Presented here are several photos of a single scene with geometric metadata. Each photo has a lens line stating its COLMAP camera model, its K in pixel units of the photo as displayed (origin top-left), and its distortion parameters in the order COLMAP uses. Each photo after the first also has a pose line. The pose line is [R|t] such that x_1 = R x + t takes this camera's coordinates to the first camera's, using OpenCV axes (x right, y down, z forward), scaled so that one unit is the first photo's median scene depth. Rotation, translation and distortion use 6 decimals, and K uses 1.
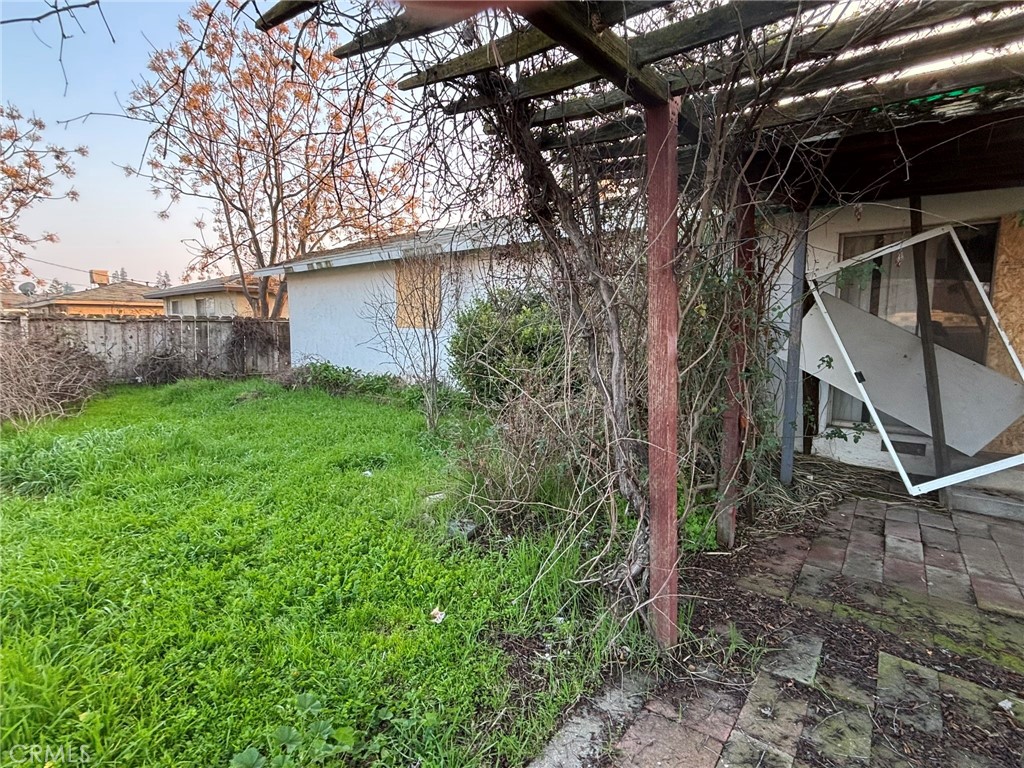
lens RADIAL K [[484.1, 0, 509.6], [0, 484.1, 381.6], [0, 0, 1]] dist [0.000229, -0.000413]
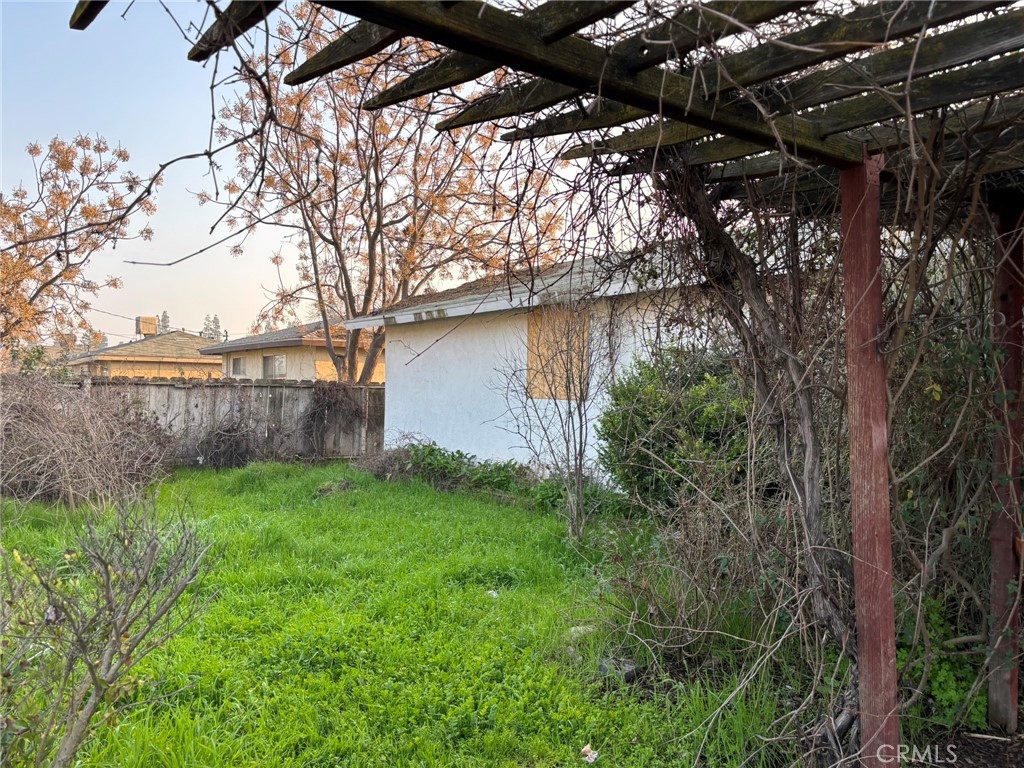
lens RADIAL K [[775.8, 0, 510.4], [0, 775.8, 377.2], [0, 0, 1]] dist [0.036200, -0.025439]
pose [[0.973317, 0.006092, -0.229385, 0.011230], [-0.036054, 0.991292, -0.126654, 0.006472], [0.226616, 0.131545, 0.965060, -0.192188]]
